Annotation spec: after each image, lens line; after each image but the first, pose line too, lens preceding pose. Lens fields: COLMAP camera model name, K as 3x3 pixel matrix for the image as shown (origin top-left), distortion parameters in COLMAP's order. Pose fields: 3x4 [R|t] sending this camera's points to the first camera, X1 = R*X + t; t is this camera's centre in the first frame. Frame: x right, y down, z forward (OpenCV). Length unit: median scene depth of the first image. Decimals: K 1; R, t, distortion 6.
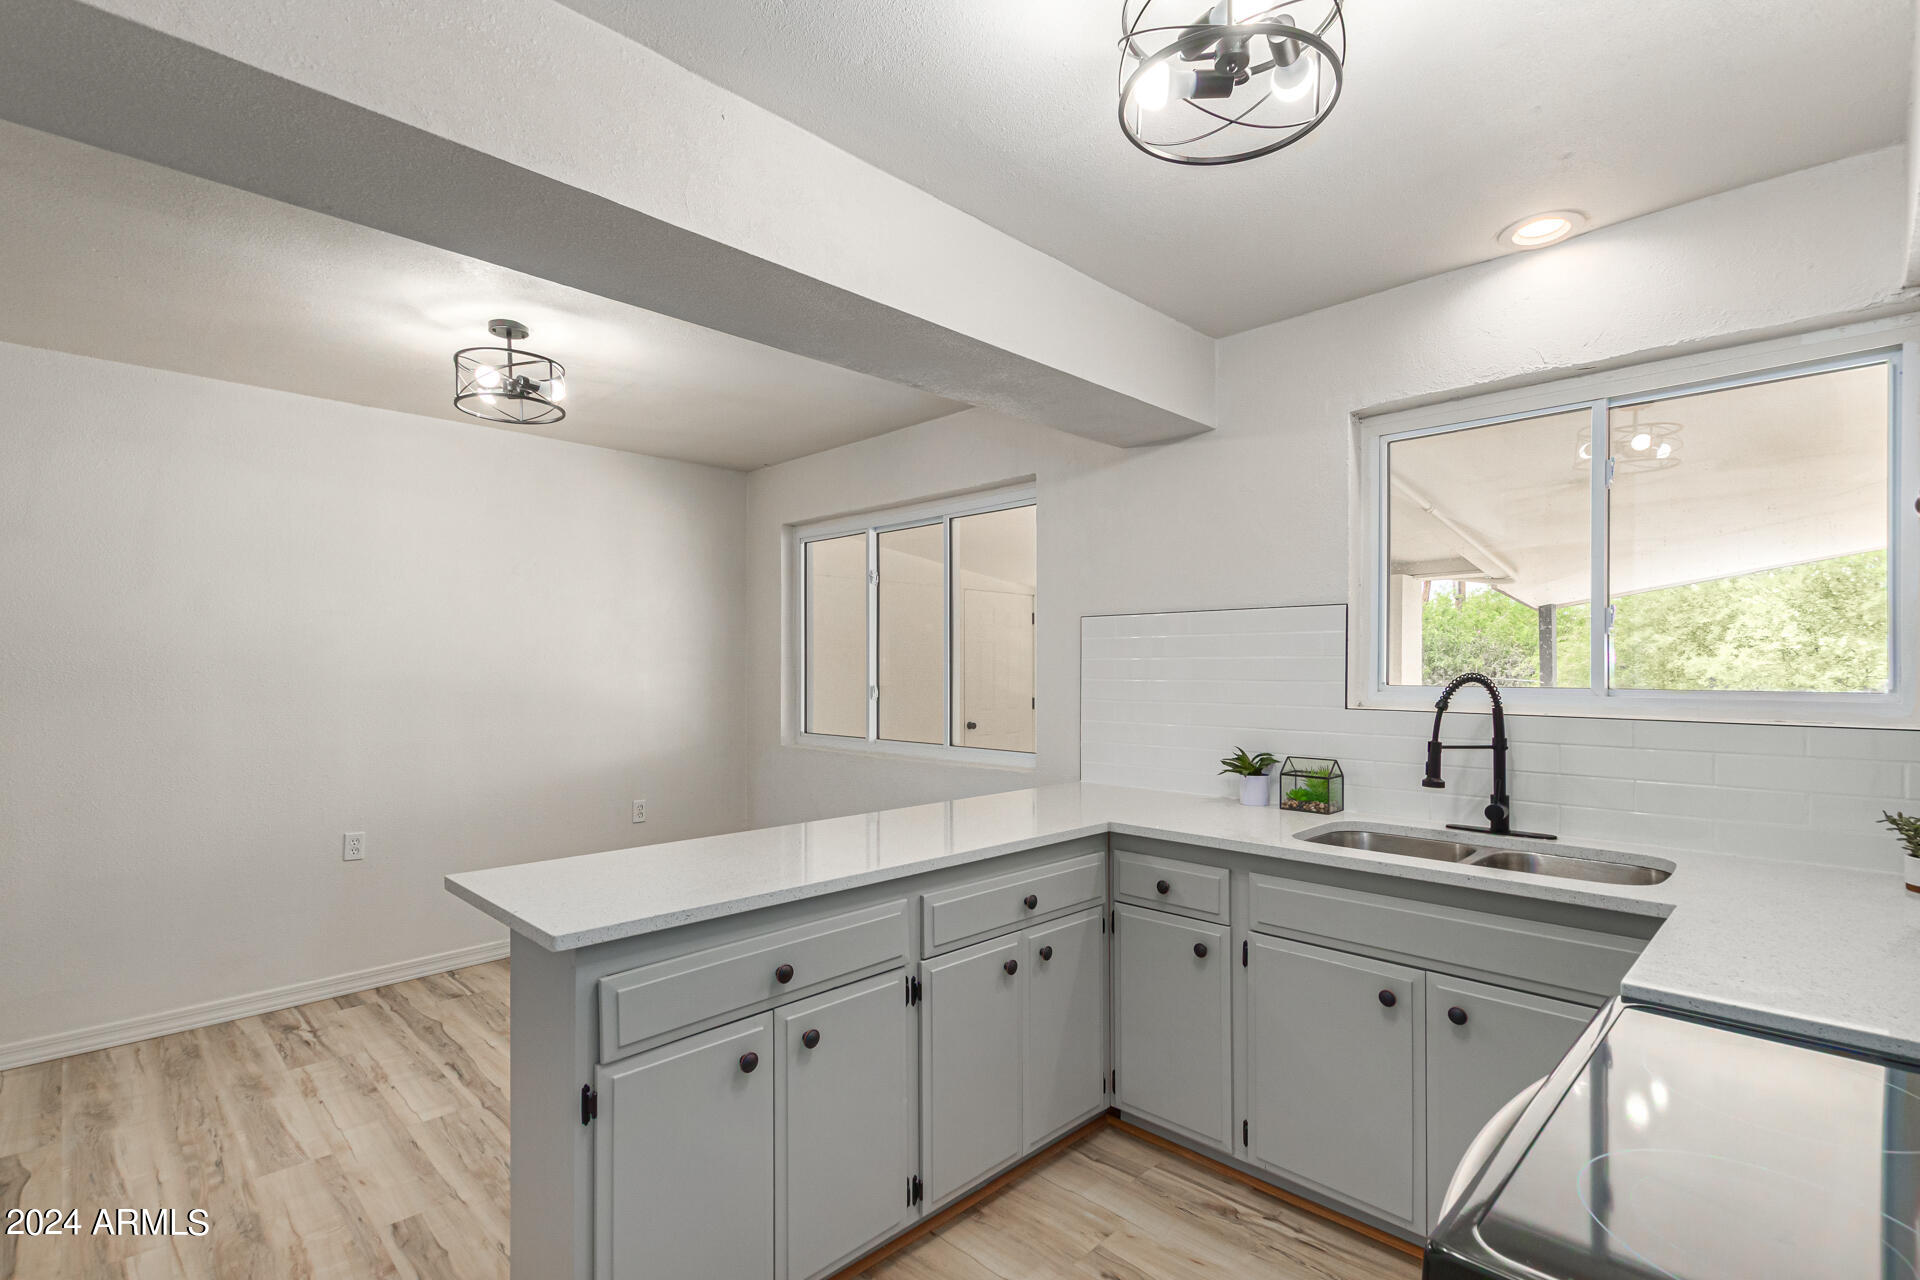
lens RADIAL K [[898.9, 0, 946.8], [0, 898.9, 662.3], [0, 0, 1]] dist [0.002883, 0.000299]
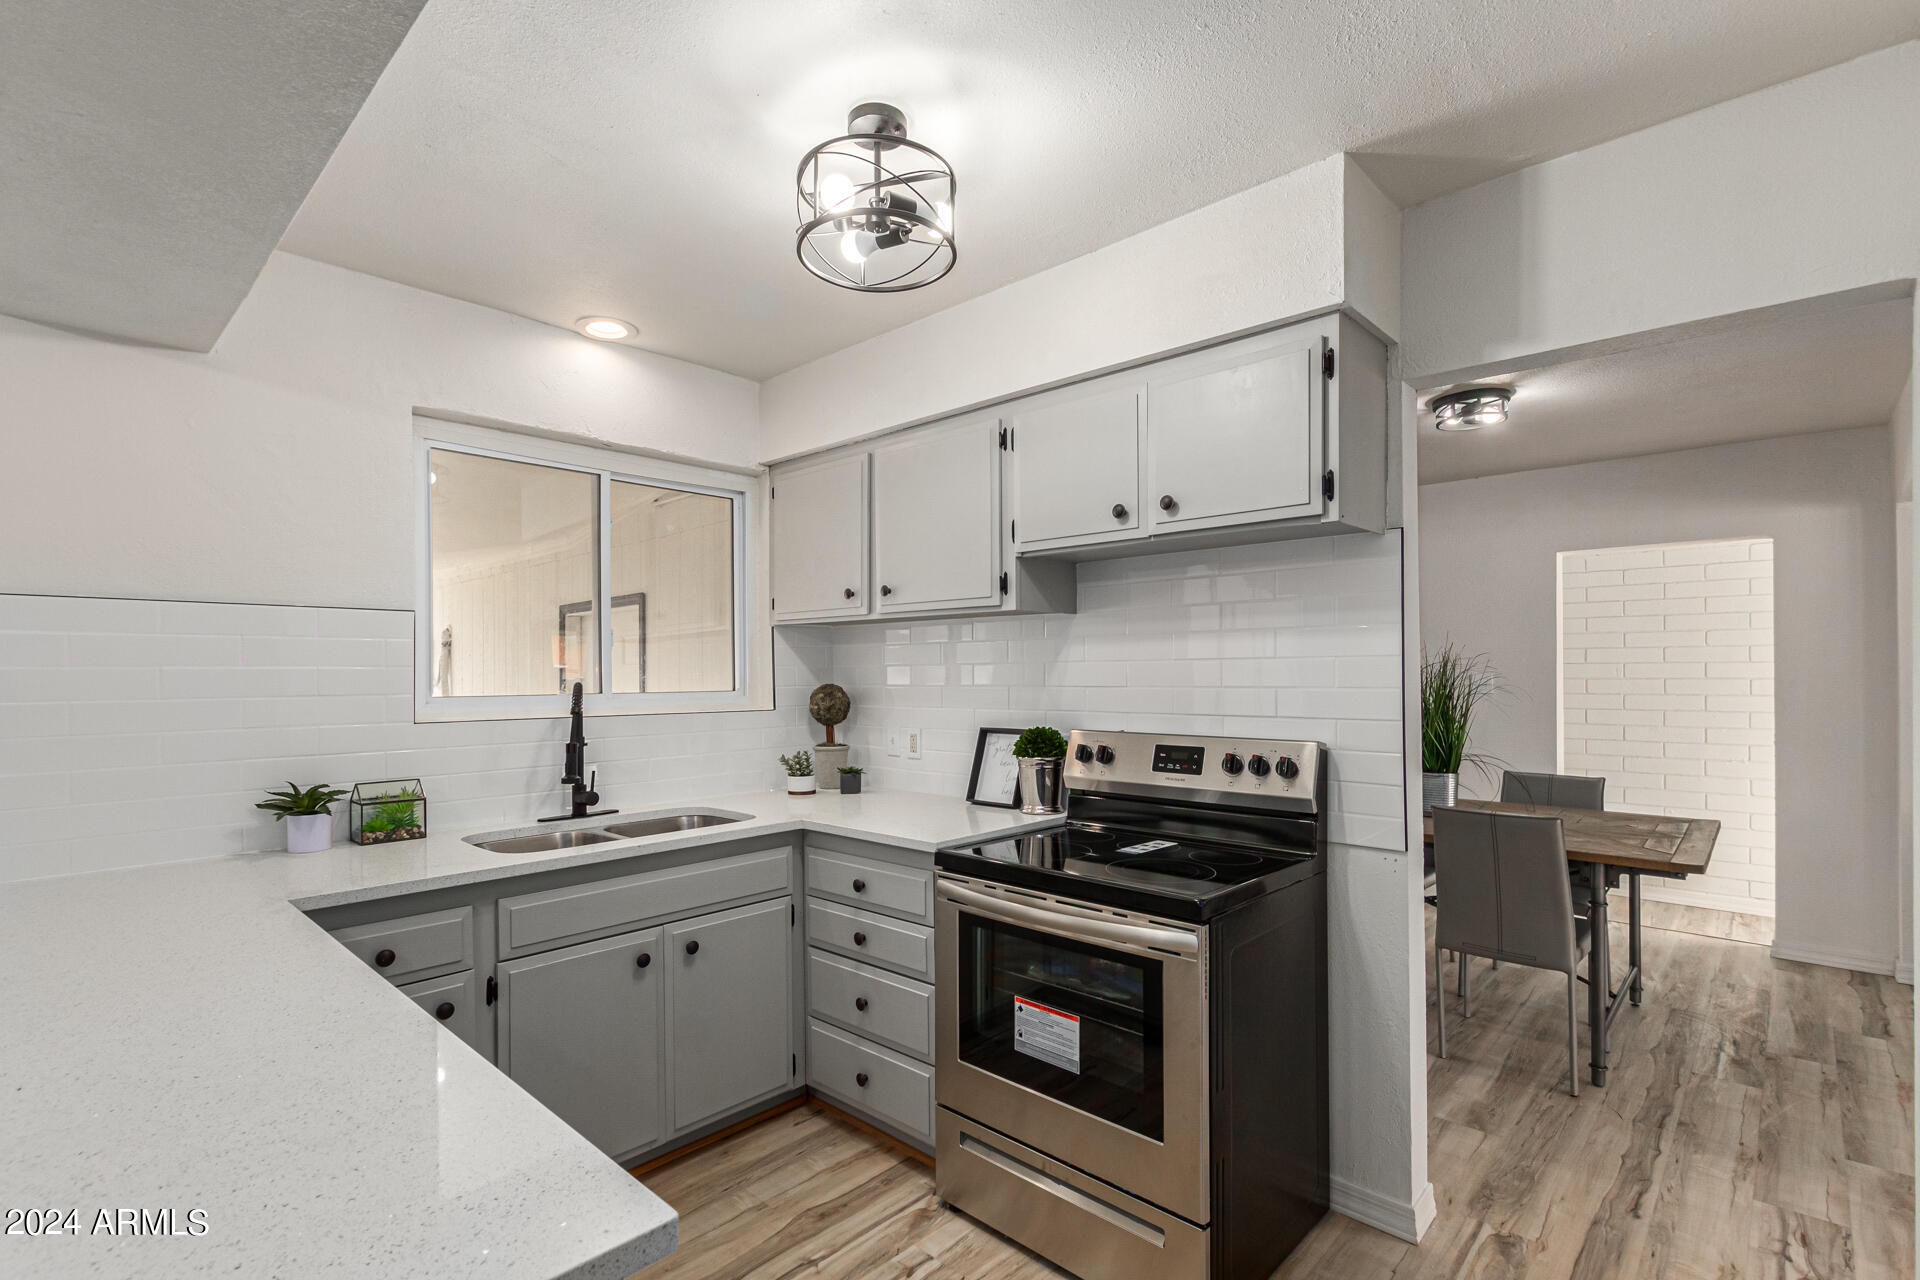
lens RADIAL K [[887.7, 0, 967.6], [0, 887.7, 672.2], [0, 0, 1]] dist [0.027120, -0.000300]
pose [[-0.031097, 0.001720, 0.999515, -0.593358], [0.006381, 0.999978, -0.001522, 0.004124], [-0.999496, 0.006331, -0.031107, 0.534749]]
